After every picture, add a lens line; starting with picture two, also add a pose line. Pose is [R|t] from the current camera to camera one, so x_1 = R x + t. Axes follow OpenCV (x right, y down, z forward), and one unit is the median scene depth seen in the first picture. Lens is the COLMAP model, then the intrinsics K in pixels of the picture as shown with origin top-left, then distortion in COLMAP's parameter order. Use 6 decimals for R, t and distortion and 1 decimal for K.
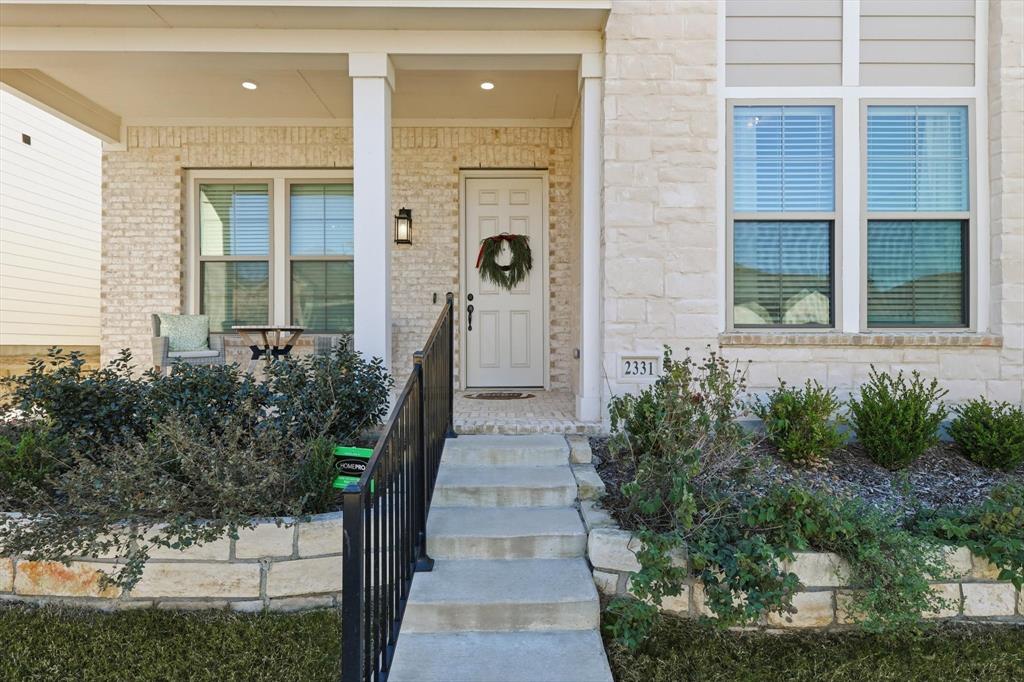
lens RADIAL K [[575.3, 0, 517.7], [0, 575.3, 344.5], [0, 0, 1]] dist [0.002541, -0.000648]
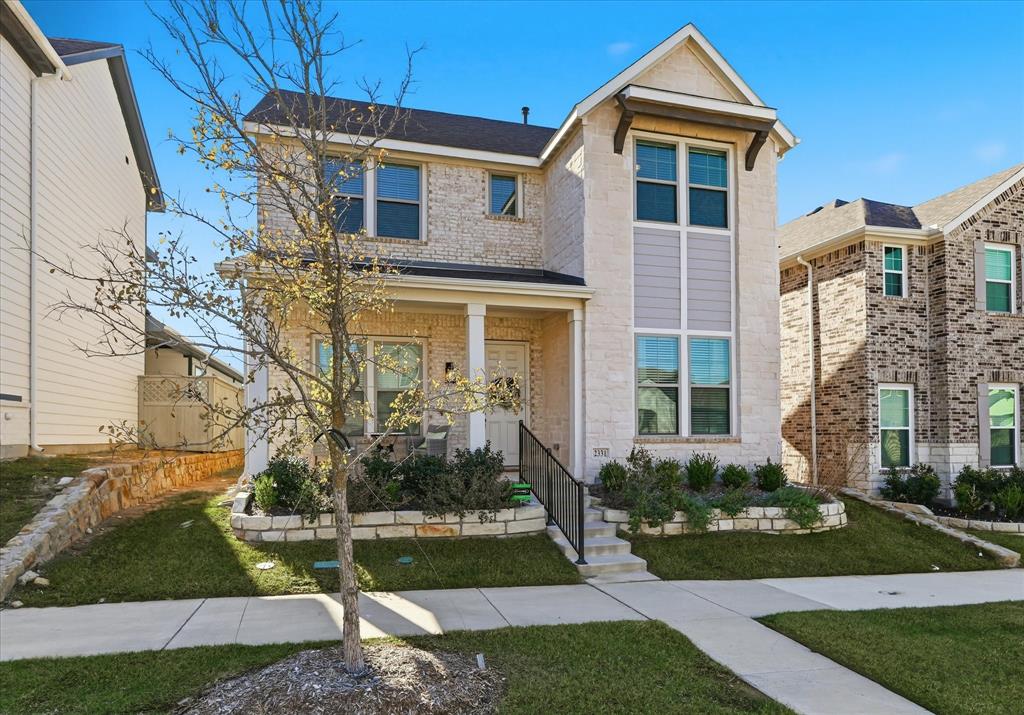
lens RADIAL K [[635.5, 0, 512.1], [0, 635.5, 424.5], [0, 0, 1]] dist [0.000779, -0.000257]
pose [[0.964311, -0.002770, 0.264756, -0.771539], [0.005775, 0.999927, -0.010572, -0.046728], [-0.264708, 0.011724, 0.964257, -1.285377]]
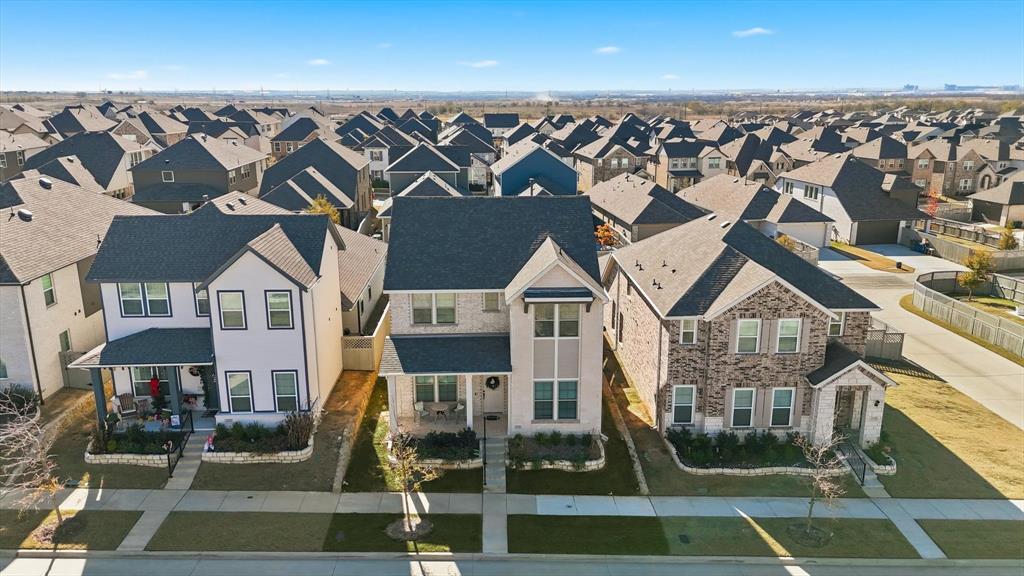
lens RADIAL K [[713.6, 0, 512.0], [0, 713.6, 288.0], [0, 0, 1]] dist [0.048840, 0.001517]
pose [[0.999644, -0.006535, 0.025863, -0.018647], [0.000513, 0.974057, 0.226301, -2.929845], [-0.026671, -0.226207, 0.973714, -5.643338]]
